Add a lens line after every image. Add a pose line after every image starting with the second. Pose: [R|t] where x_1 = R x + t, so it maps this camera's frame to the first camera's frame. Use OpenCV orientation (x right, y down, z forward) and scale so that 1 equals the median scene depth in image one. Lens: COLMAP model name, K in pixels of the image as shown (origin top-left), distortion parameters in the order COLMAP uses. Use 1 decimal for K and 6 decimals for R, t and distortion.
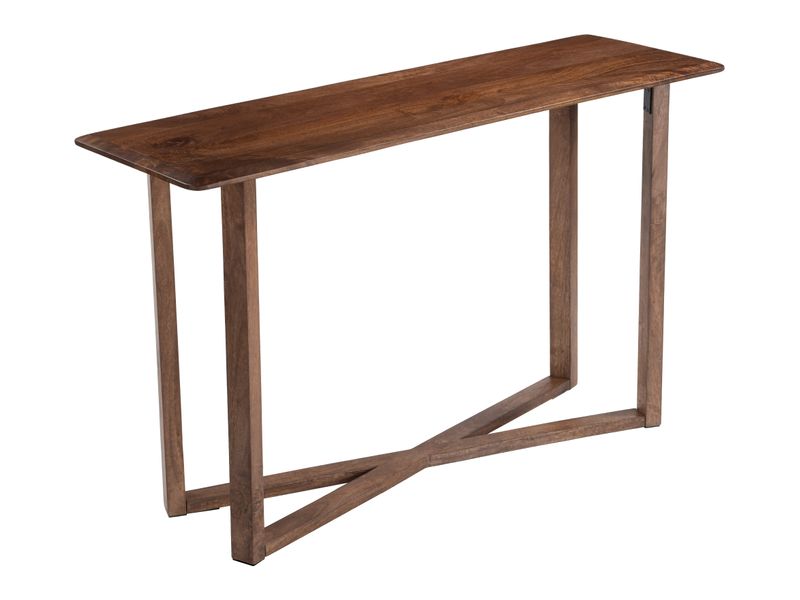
lens RADIAL K [[1605.0, 0, 398.8], [0, 1605.0, 298.7], [0, 0, 1]] dist [-0.135494, 0.000000]
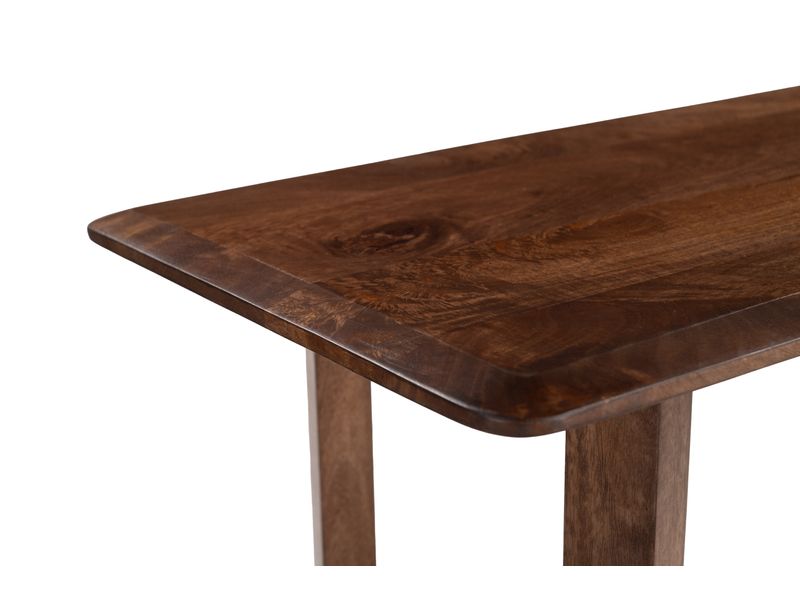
lens RADIAL K [[1605.0, 0, 400.2], [0, 1605.0, 300.2], [0, 0, 1]] dist [-0.135494, 0.000000]
pose [[0.996330, 0.007803, -0.085233, -0.114052], [-0.012306, 0.998549, -0.052430, -0.069722], [0.084701, 0.053287, 0.994981, 0.697733]]
